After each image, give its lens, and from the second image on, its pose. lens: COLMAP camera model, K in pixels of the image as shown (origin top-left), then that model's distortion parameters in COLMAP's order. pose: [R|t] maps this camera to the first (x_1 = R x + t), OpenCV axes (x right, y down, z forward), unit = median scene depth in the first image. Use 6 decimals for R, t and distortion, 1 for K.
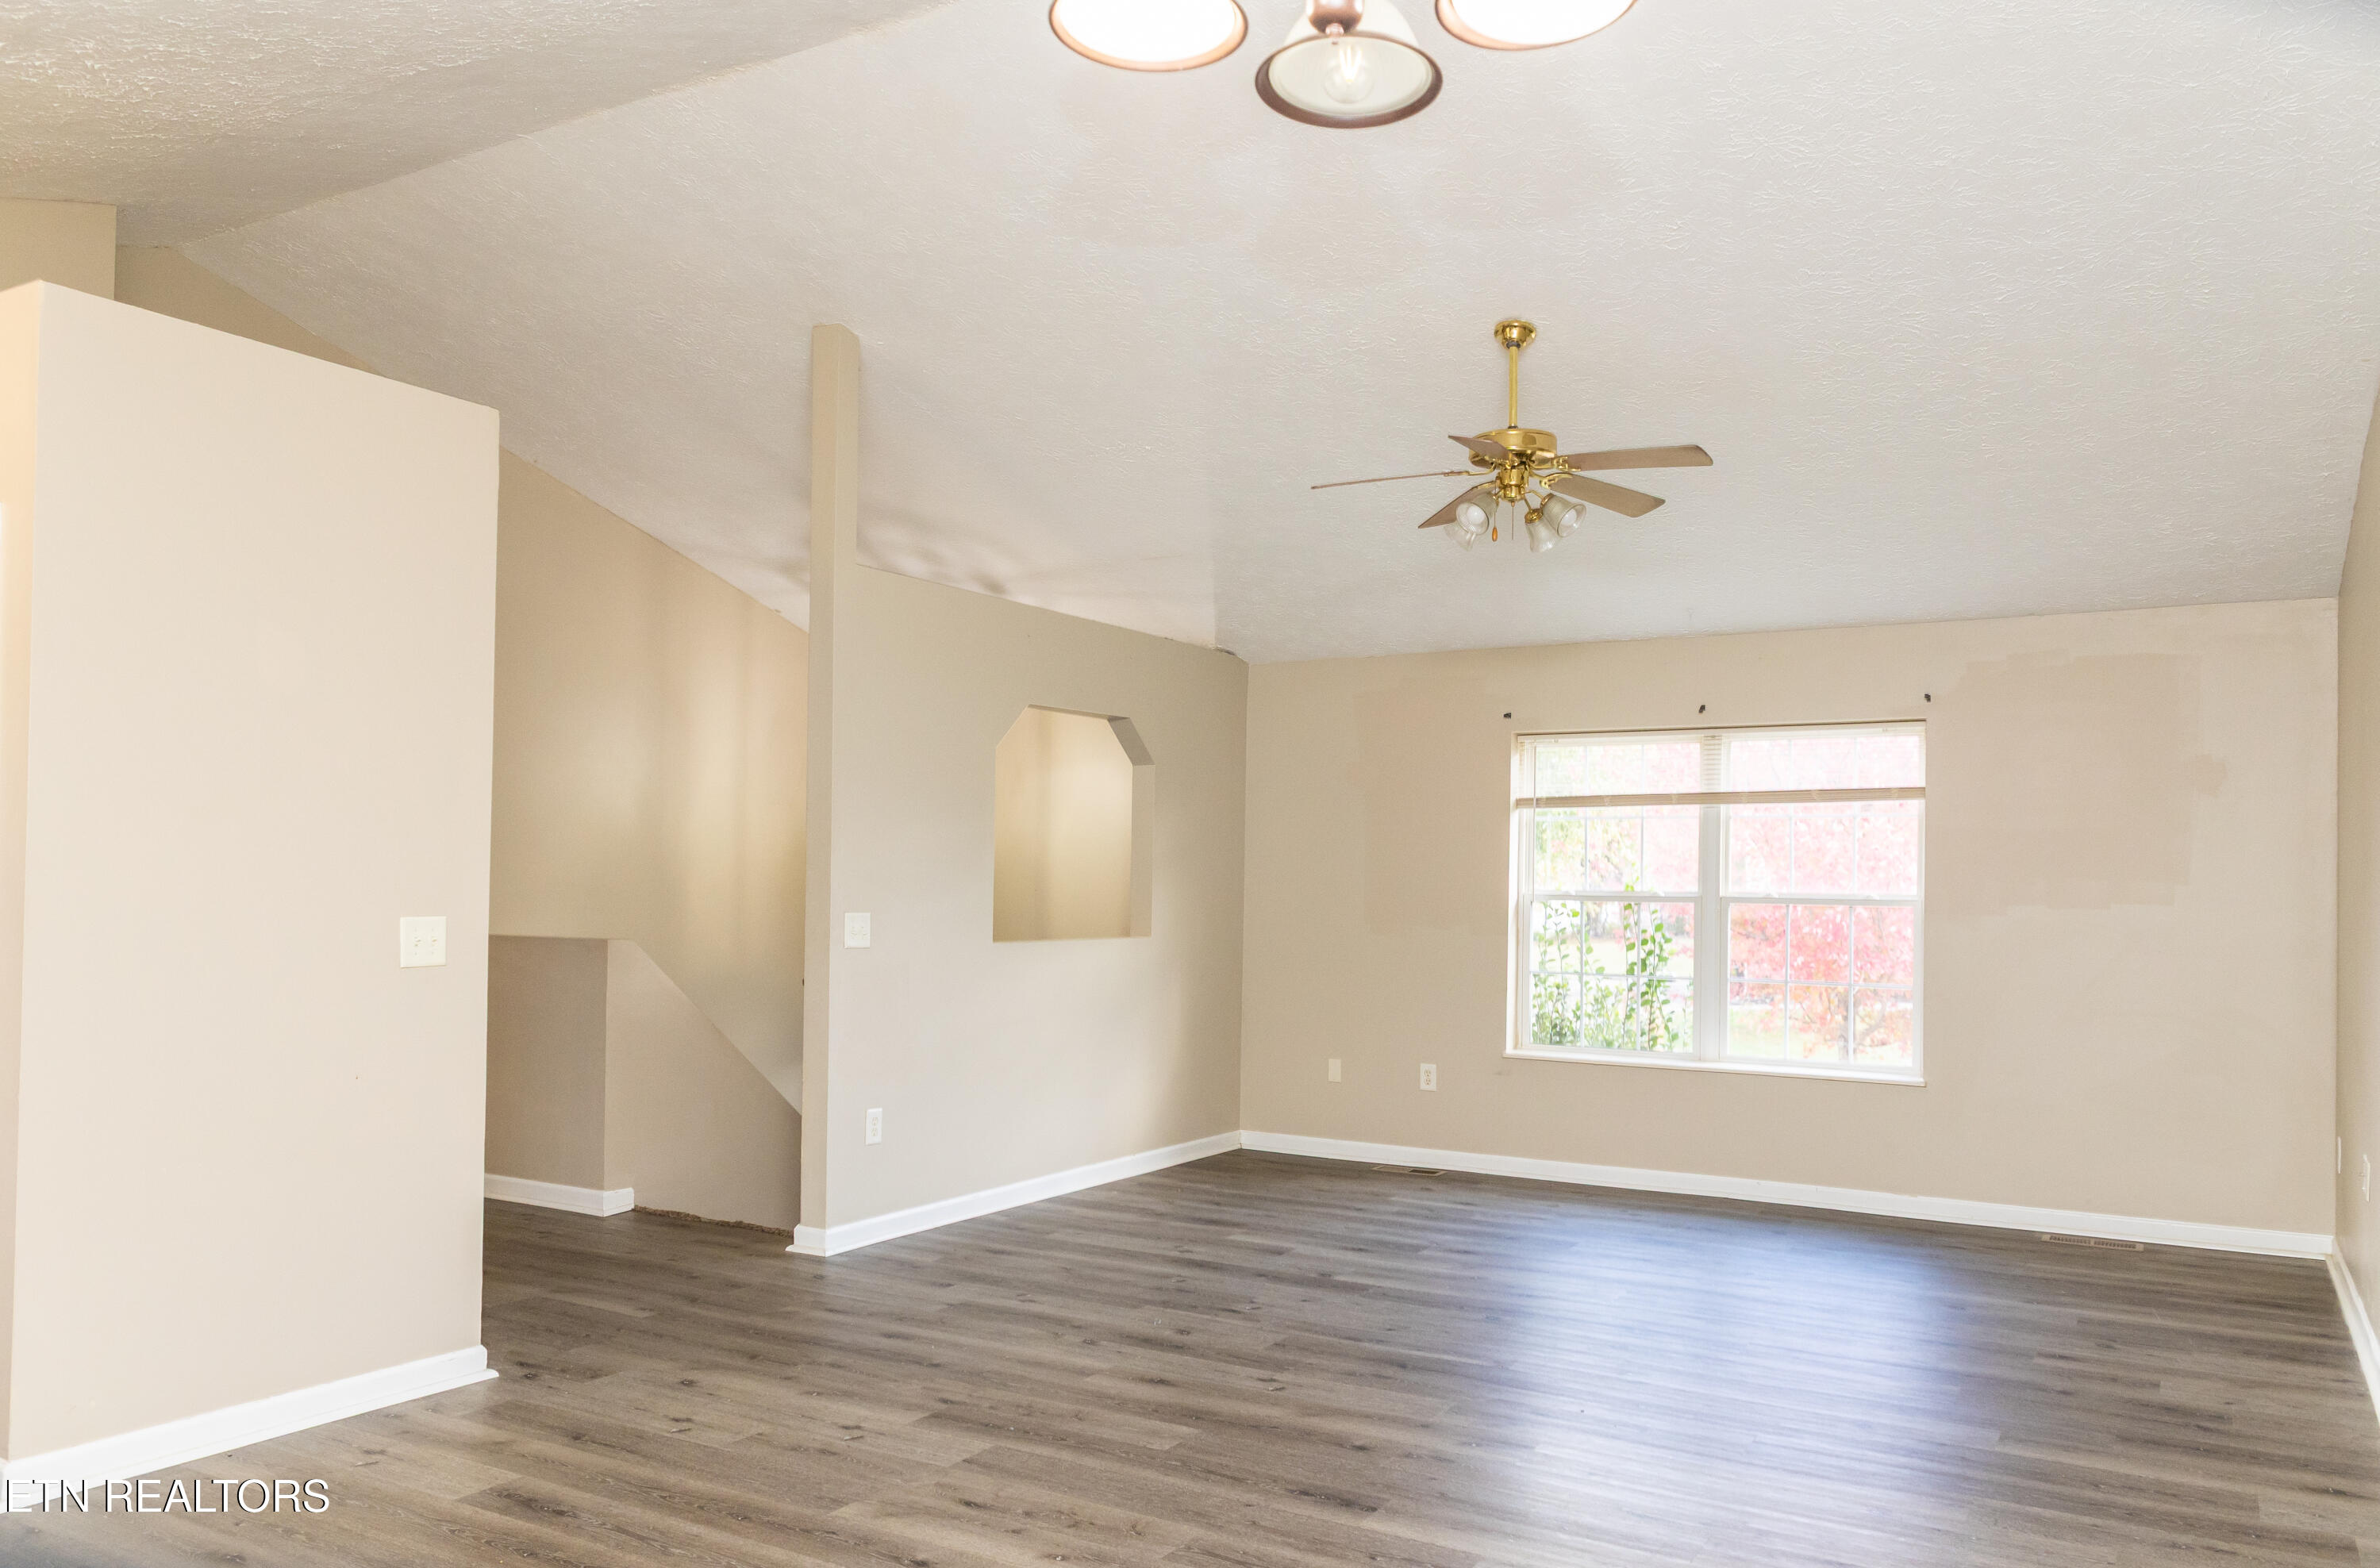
lens RADIAL K [[1669.4, 0, 1190.7], [0, 1669.4, 783.5], [0, 0, 1]] dist [0.014354, -0.009588]
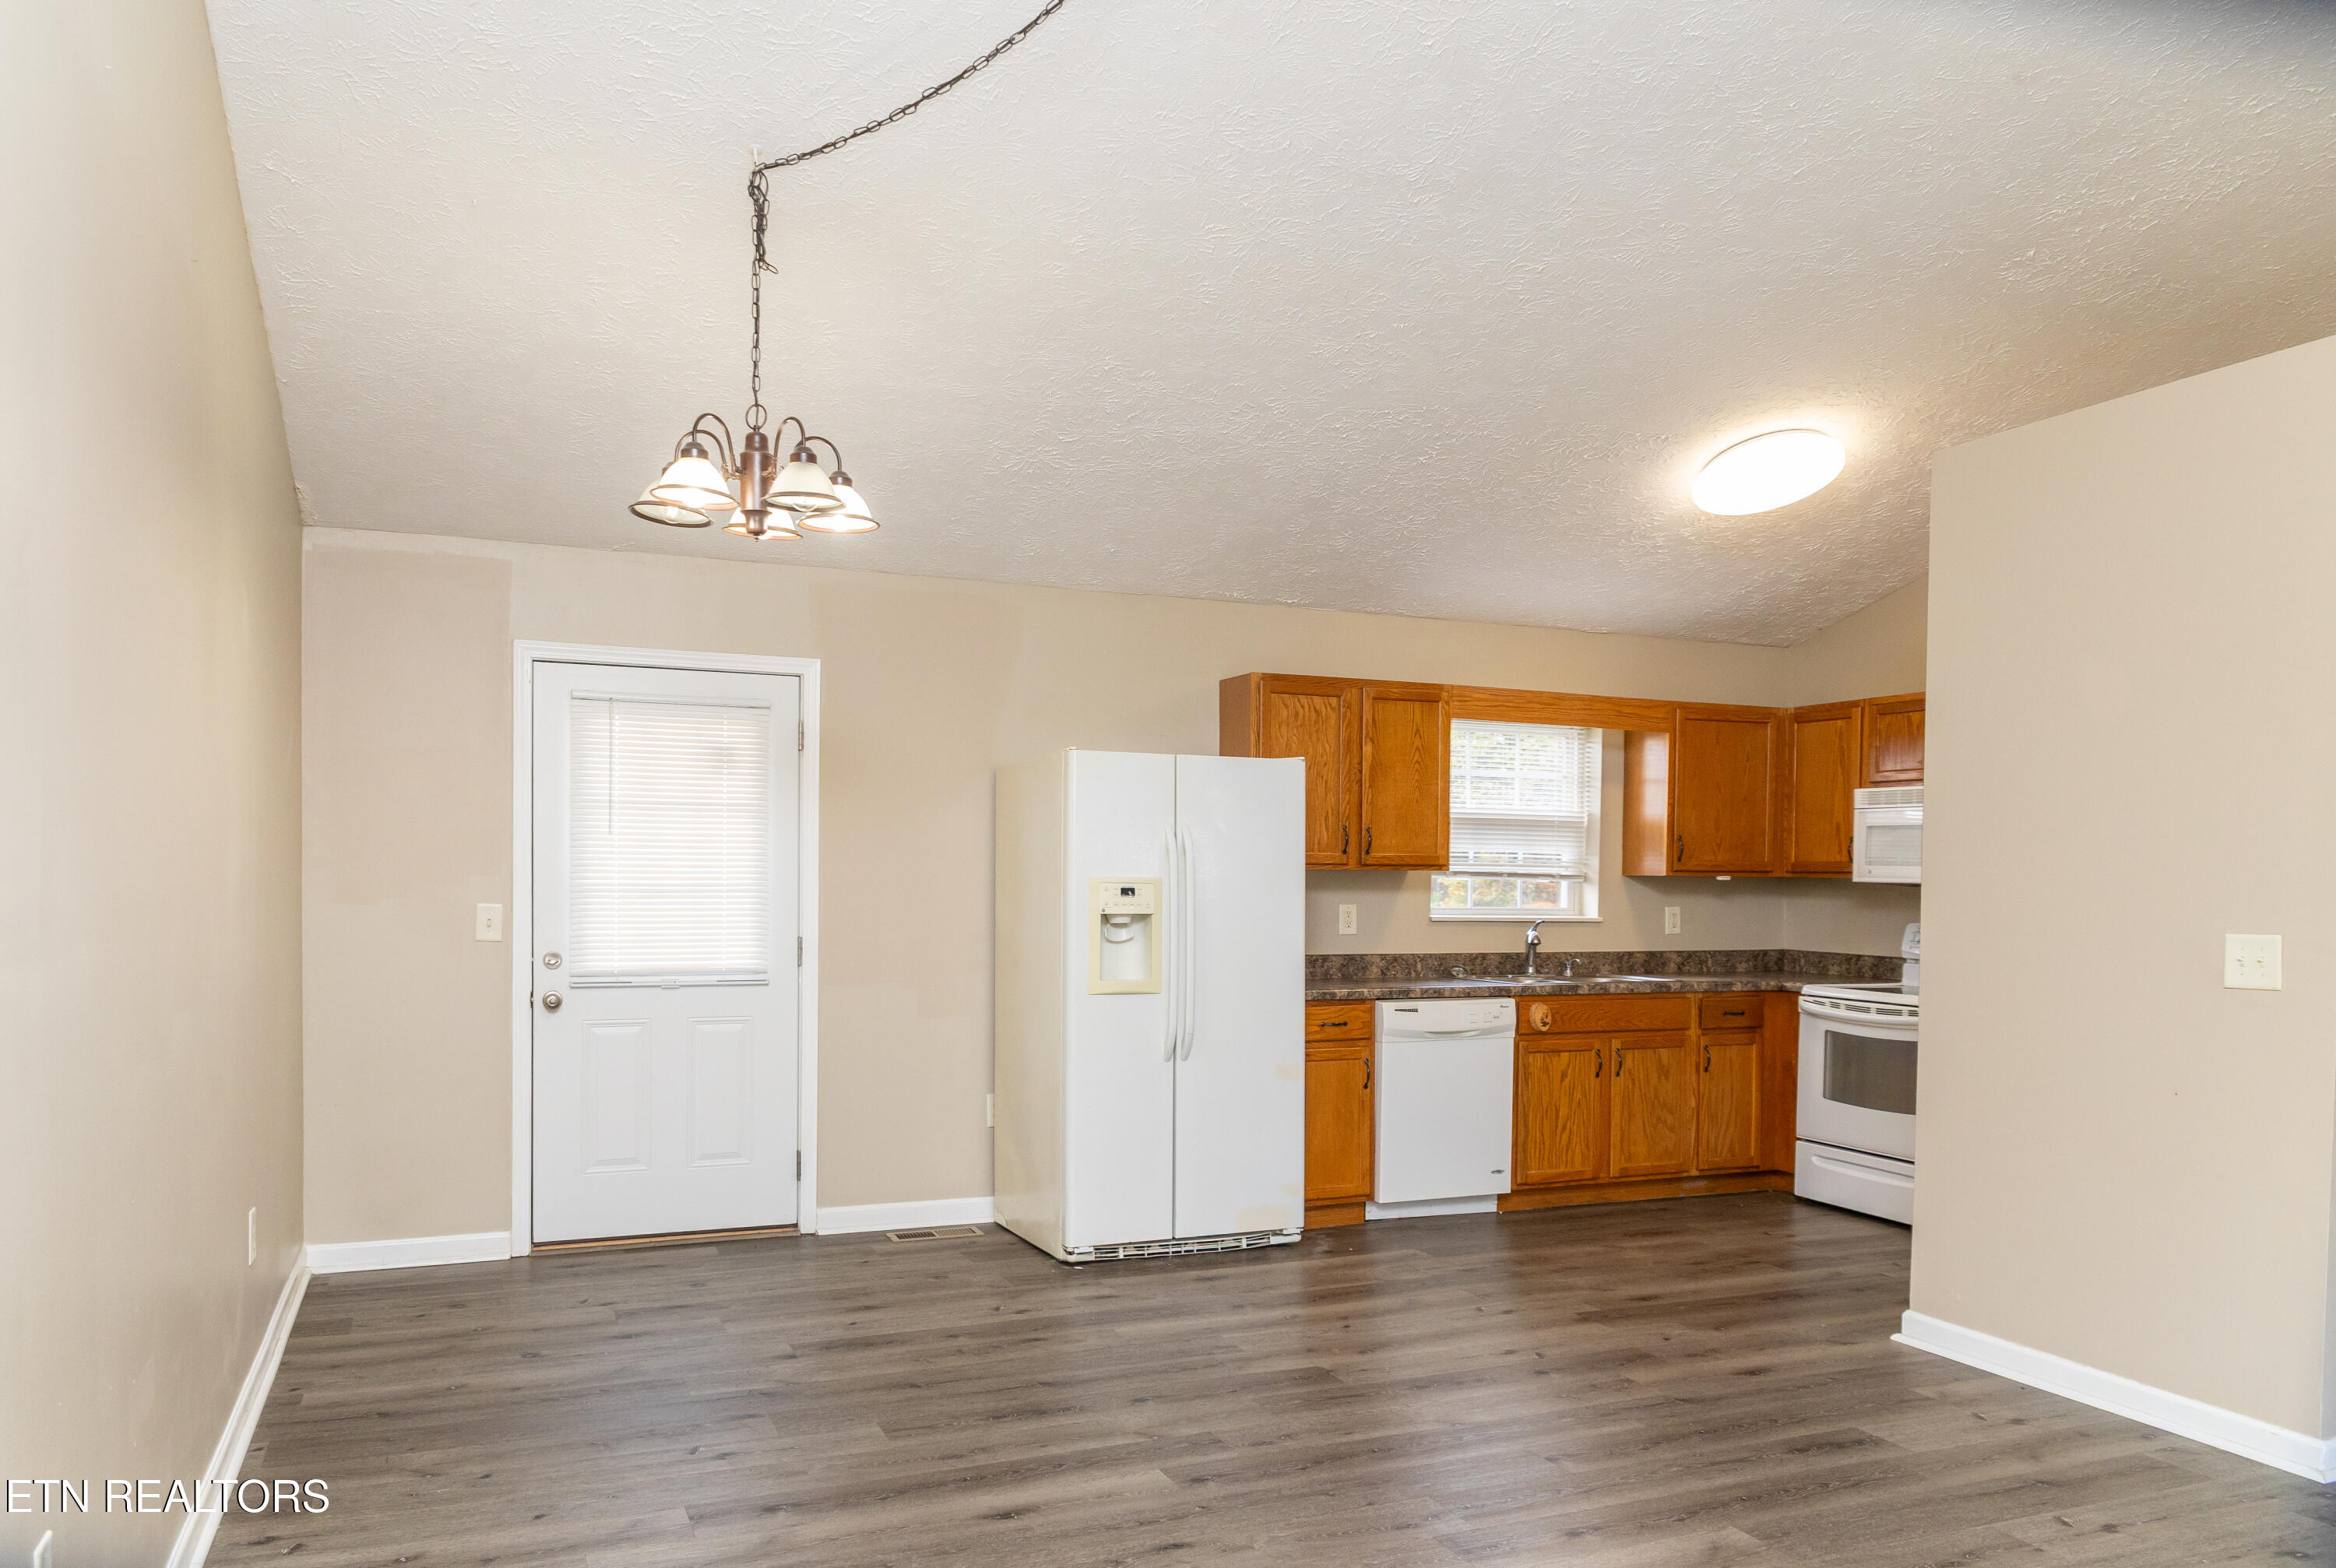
lens RADIAL K [[1638.5, 0, 1149.0], [0, 1638.5, 900.1], [0, 0, 1]] dist [0.014354, -0.009588]
pose [[-0.586071, -0.005977, -0.810237, 0.626035], [0.034897, 0.998859, -0.032611, 0.071585], [0.809508, -0.047387, -0.585194, 1.062013]]
